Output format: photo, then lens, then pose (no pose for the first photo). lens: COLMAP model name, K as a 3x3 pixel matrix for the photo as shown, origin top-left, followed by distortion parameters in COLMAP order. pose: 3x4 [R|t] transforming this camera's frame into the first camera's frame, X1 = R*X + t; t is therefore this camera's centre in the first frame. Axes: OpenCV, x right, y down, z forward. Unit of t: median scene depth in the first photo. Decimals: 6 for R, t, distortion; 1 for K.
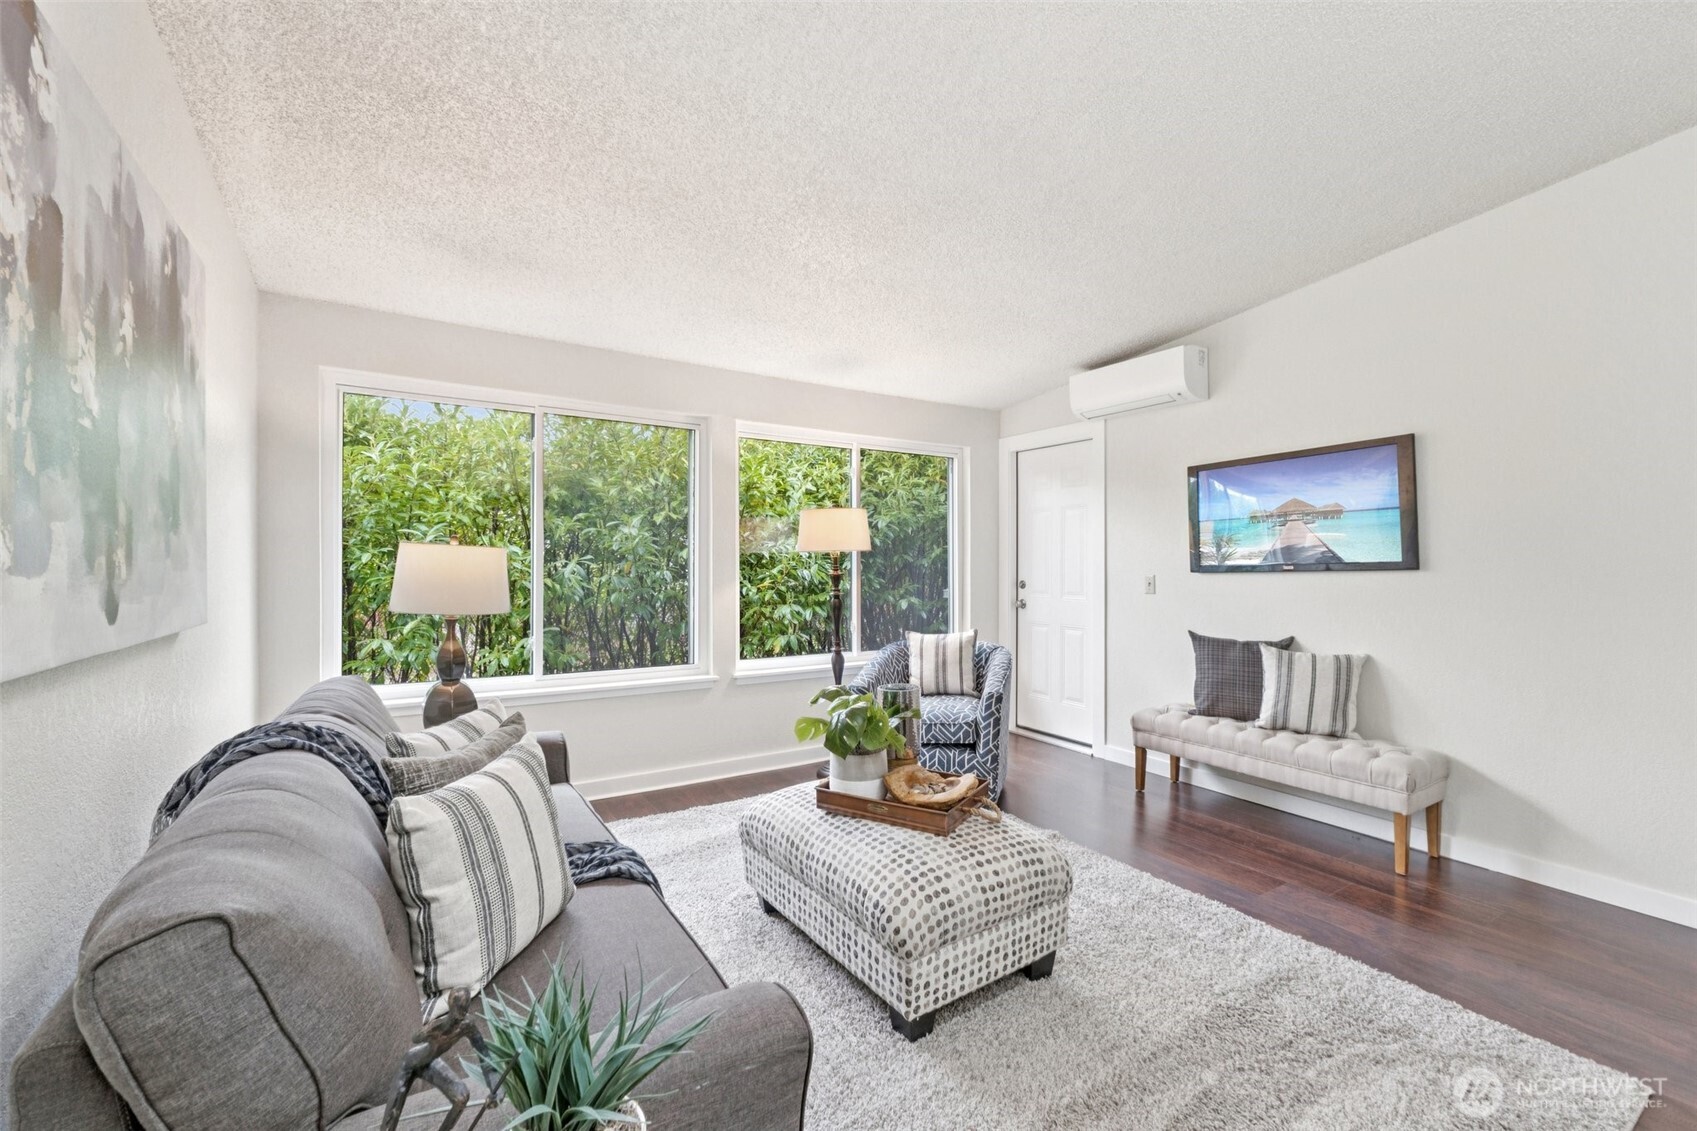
lens RADIAL K [[717.1, 0, 848.5], [0, 717.1, 565.5], [0, 0, 1]] dist [-0.009639, -0.000545]
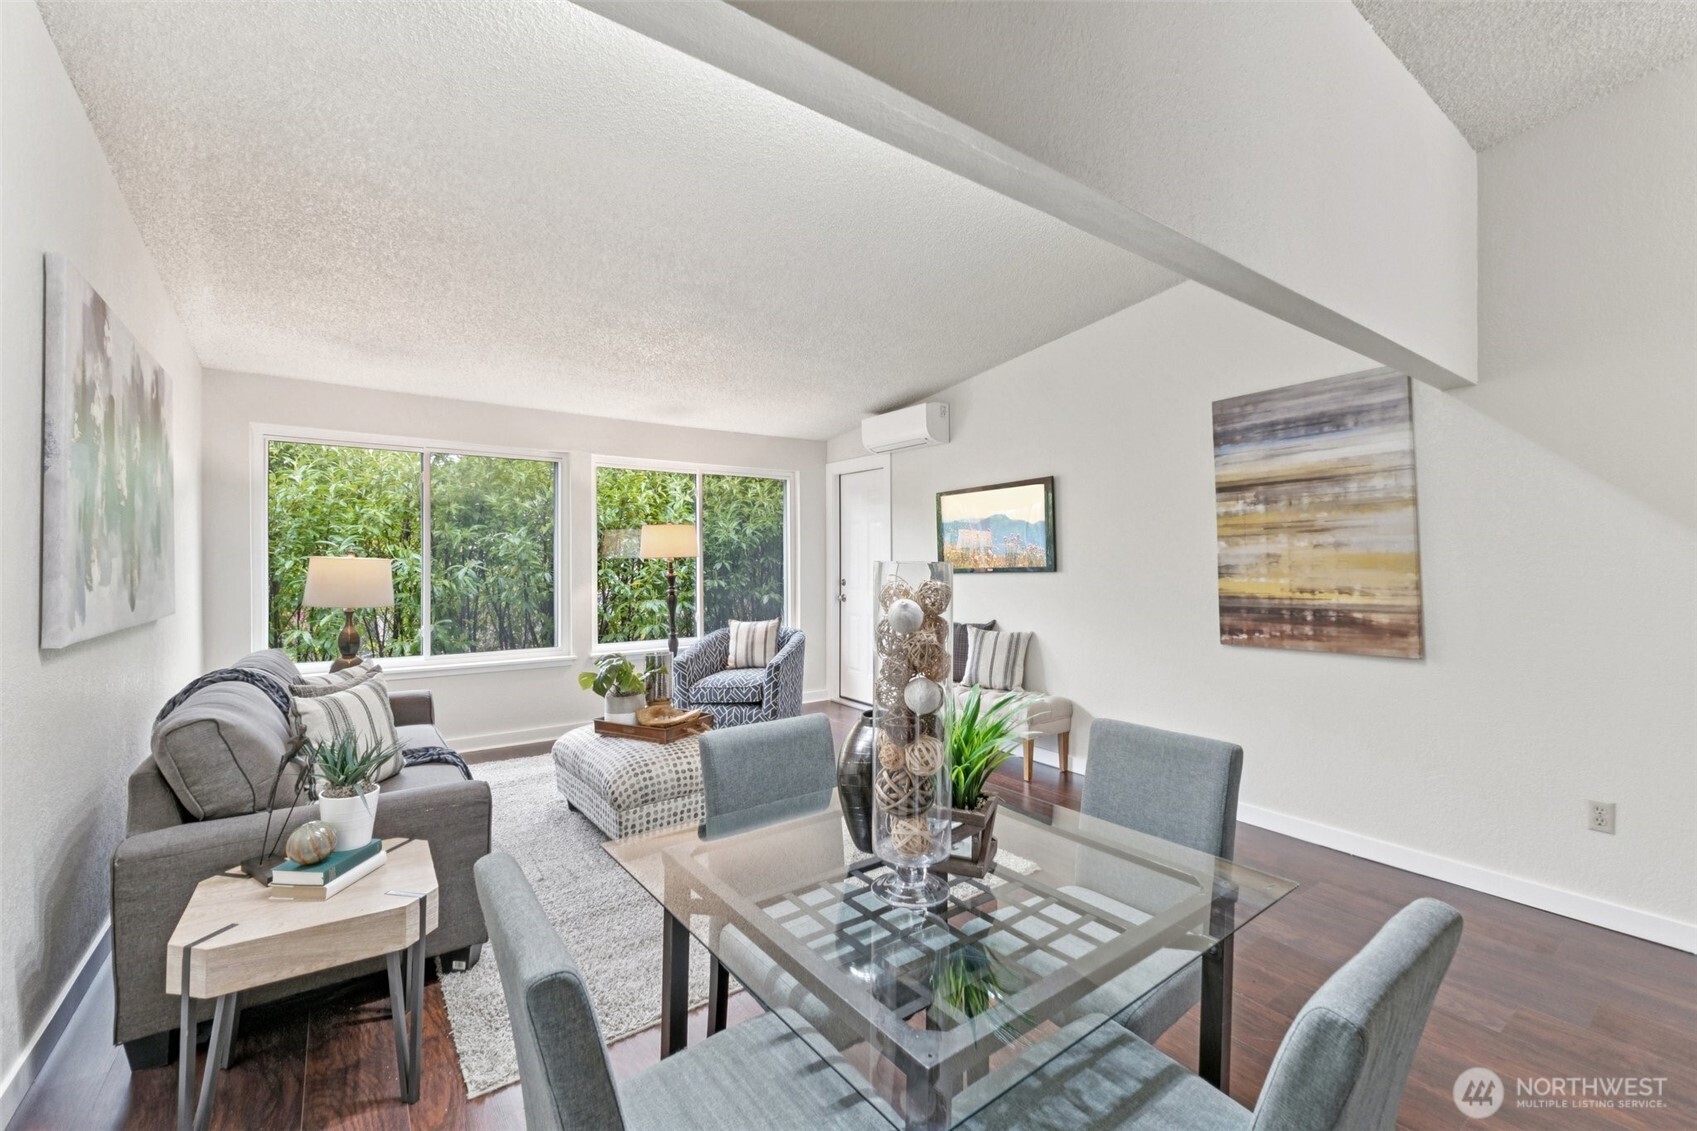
lens RADIAL K [[724.0, 0, 851.5], [0, 724.0, 561.7], [0, 0, 1]] dist [-0.001256, -0.007960]
pose [[0.998218, -0.004450, 0.059510, 0.297504], [0.004406, 0.999990, 0.000860, -0.016129], [-0.059514, -0.000597, 0.998227, -0.407877]]
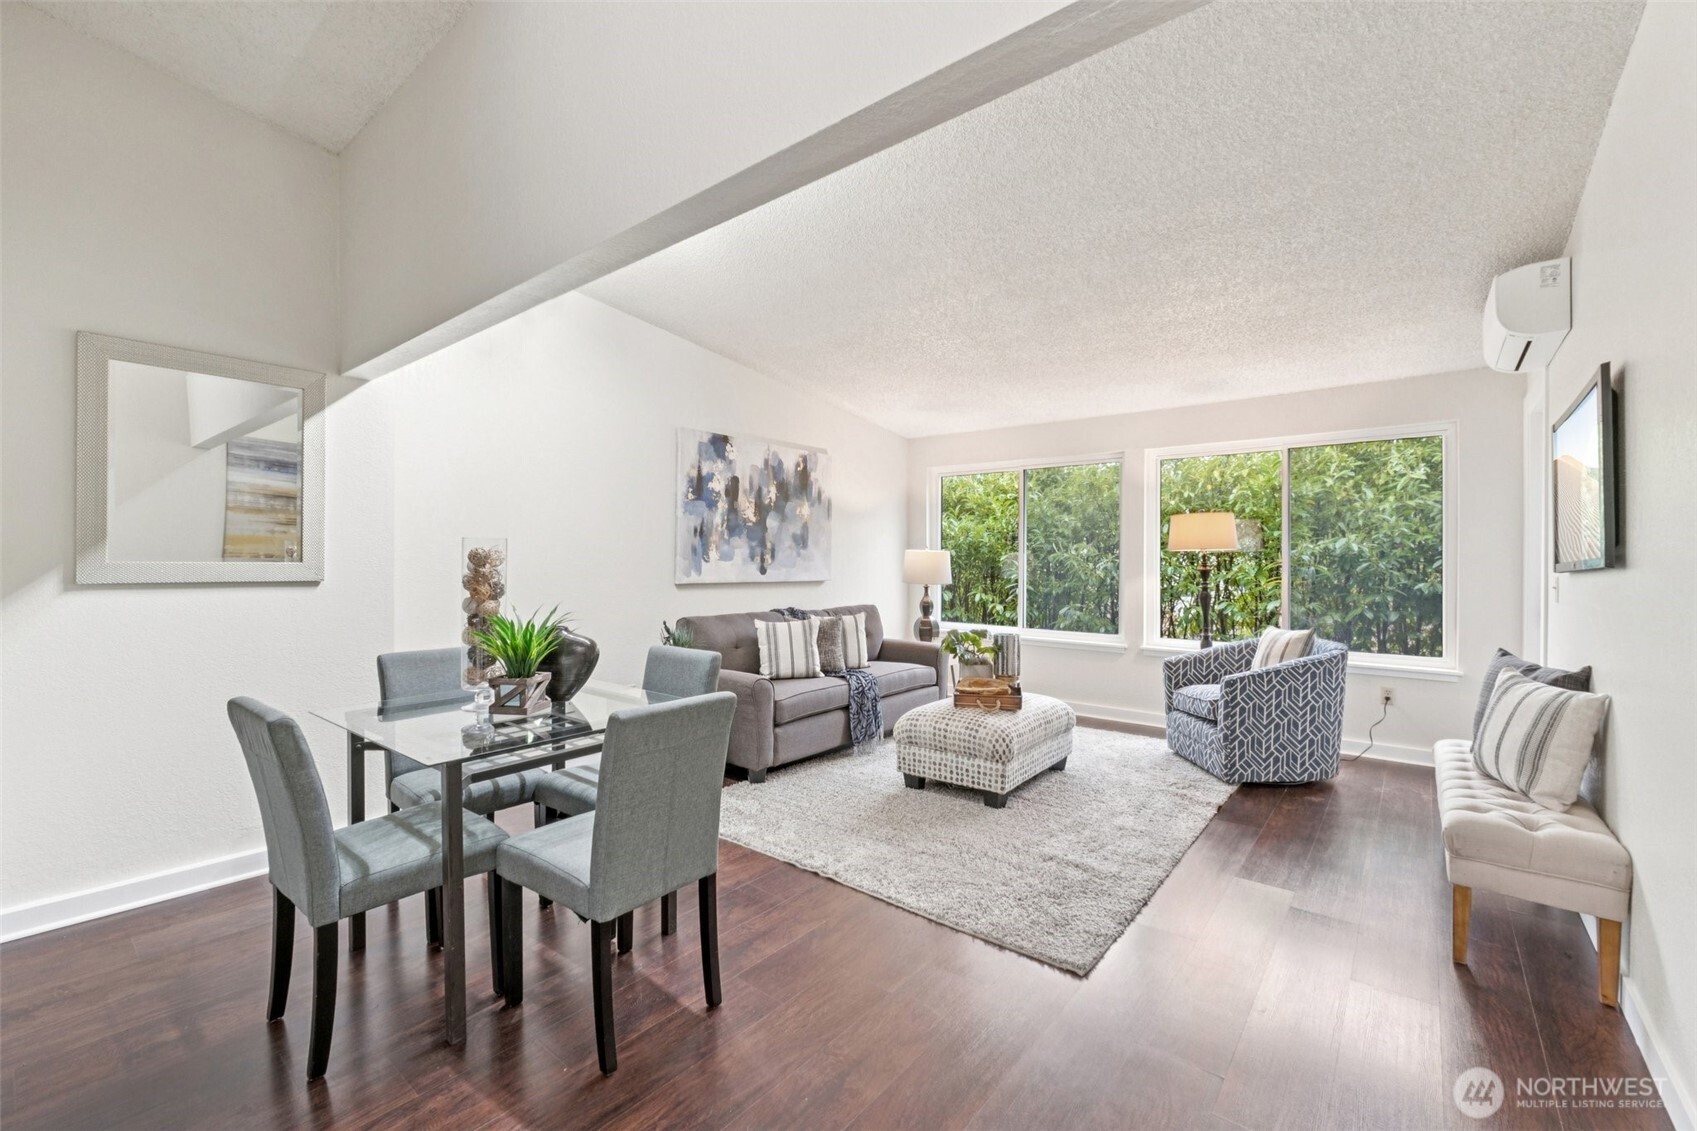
lens RADIAL K [[704.0, 0, 848.5], [0, 704.0, 565.5], [0, 0, 1]] dist [-0.001035, -0.000136]
pose [[0.319022, 0.009728, -0.947697, 1.162089], [-0.008730, 0.999935, 0.007325, 0.000224], [0.947707, 0.005937, 0.319086, 0.100850]]
